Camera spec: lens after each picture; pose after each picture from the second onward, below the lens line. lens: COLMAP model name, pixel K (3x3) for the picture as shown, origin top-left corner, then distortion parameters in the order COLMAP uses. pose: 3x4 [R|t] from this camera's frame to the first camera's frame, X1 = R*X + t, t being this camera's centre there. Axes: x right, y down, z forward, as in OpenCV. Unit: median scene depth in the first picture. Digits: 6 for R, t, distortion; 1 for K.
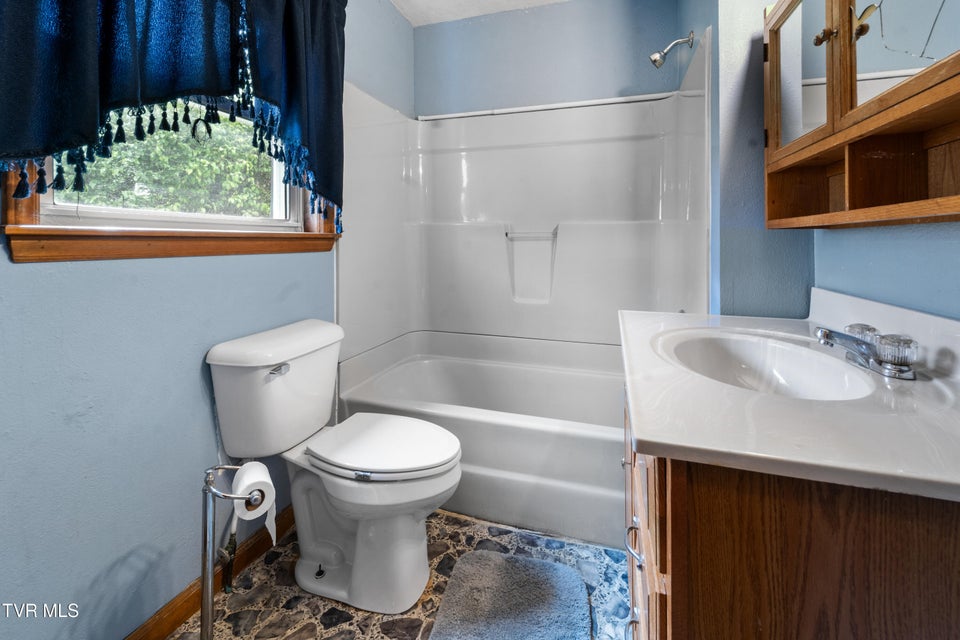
lens RADIAL K [[397.8, 0, 479.0], [0, 397.8, 283.2], [0, 0, 1]] dist [-0.000161, -0.001033]
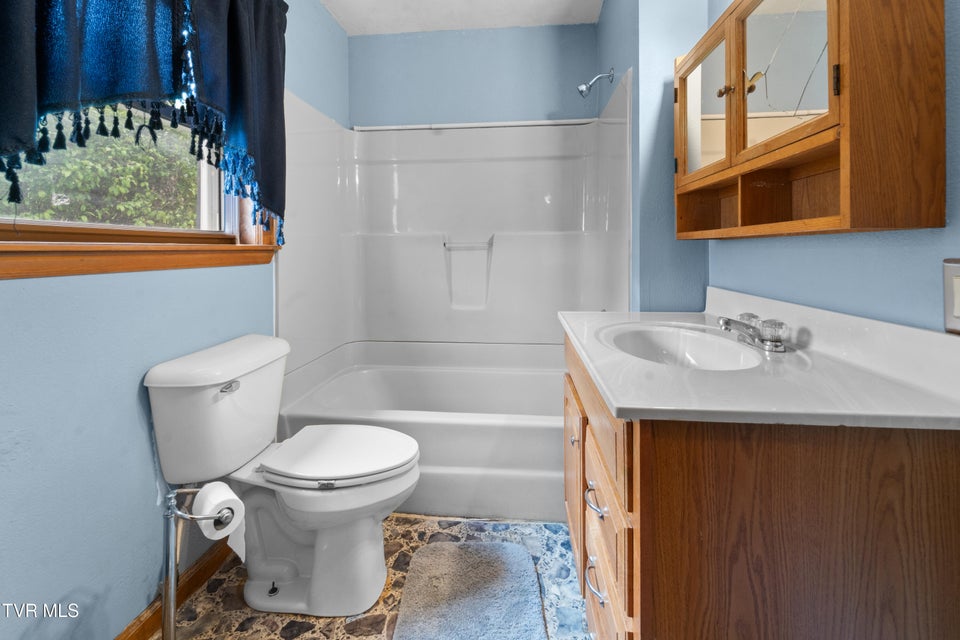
lens RADIAL K [[391.1, 0, 476.2], [0, 391.1, 301.0], [0, 0, 1]] dist [-0.001249, -0.000704]
pose [[0.979368, -0.035634, 0.198919, -0.092911], [0.030785, 0.999150, 0.027419, 0.000106], [-0.199727, -0.020730, 0.979632, -0.044668]]
